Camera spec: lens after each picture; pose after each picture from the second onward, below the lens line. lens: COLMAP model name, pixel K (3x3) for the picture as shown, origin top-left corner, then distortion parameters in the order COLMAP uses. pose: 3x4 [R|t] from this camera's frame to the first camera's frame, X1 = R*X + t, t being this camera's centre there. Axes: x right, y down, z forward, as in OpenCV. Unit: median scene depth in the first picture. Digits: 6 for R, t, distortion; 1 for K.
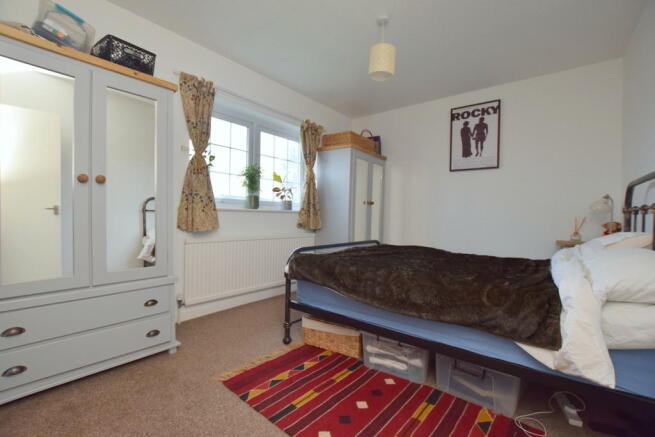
lens RADIAL K [[291.8, 0, 327.5], [0, 291.8, 218.5], [0, 0, 1]] dist [-0.024409, 0.000126]
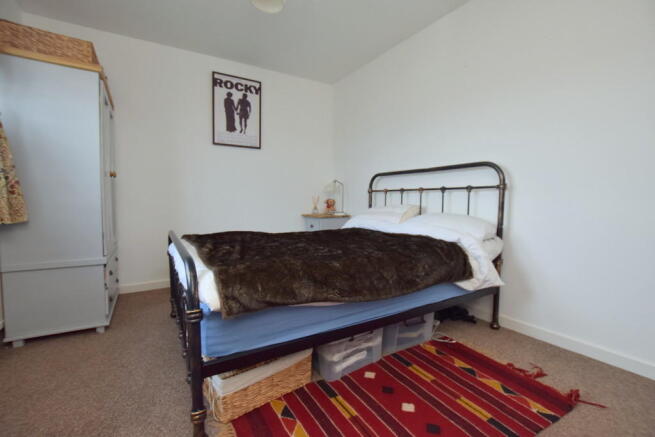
lens RADIAL K [[291.8, 0, 327.5], [0, 291.8, 218.5], [0, 0, 1]] dist [-0.024409, 0.000126]
pose [[0.334089, -0.079937, 0.939146, -0.328391], [0.011526, 0.996669, 0.080733, -0.006083], [-0.942471, -0.016148, 0.333897, 0.409971]]
